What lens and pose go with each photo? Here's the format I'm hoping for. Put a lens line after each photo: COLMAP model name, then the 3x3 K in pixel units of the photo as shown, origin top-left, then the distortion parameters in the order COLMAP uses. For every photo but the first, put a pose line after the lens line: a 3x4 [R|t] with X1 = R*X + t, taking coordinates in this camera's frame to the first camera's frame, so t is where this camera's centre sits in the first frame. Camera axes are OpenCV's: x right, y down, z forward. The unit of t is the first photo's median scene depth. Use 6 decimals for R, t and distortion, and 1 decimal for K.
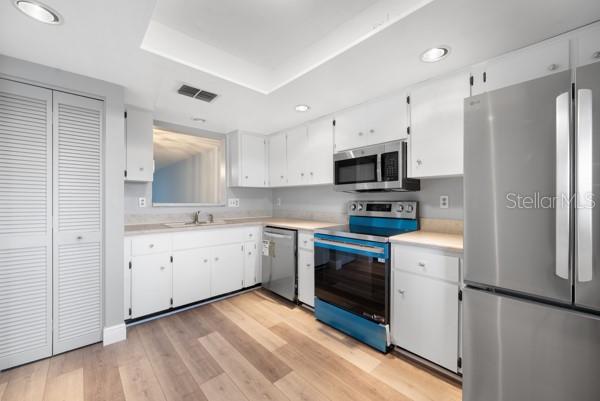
lens RADIAL K [[236.5, 0, 298.3], [0, 236.5, 200.8], [0, 0, 1]] dist [-0.003514, -0.000174]
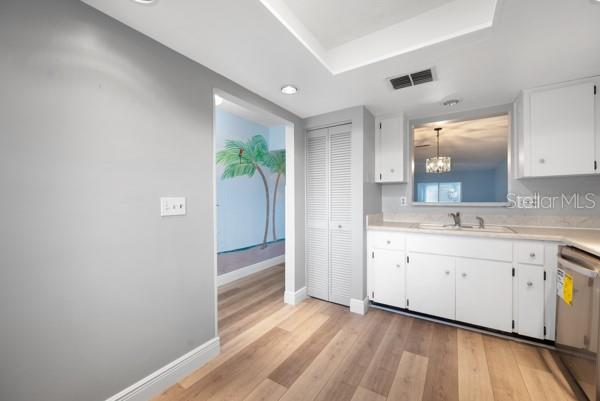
lens RADIAL K [[236.5, 0, 299.2], [0, 236.5, 203.0], [0, 0, 1]] dist [-0.003514, -0.000174]
pose [[0.256072, 0.007713, -0.966627, 0.326733], [0.004714, 0.999946, 0.009228, 0.001933], [0.966646, -0.006920, 0.256022, 0.353018]]
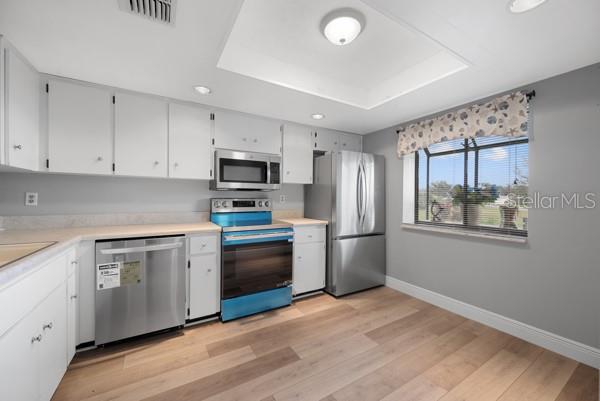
lens RADIAL K [[236.5, 0, 301.6], [0, 236.5, 199.0], [0, 0, 1]] dist [-0.003514, -0.000174]
pose [[0.199096, -0.002417, 0.979977, -0.860370], [-0.000357, 0.999997, 0.002539, 0.001629], [-0.979980, -0.000856, 0.199095, 0.545677]]
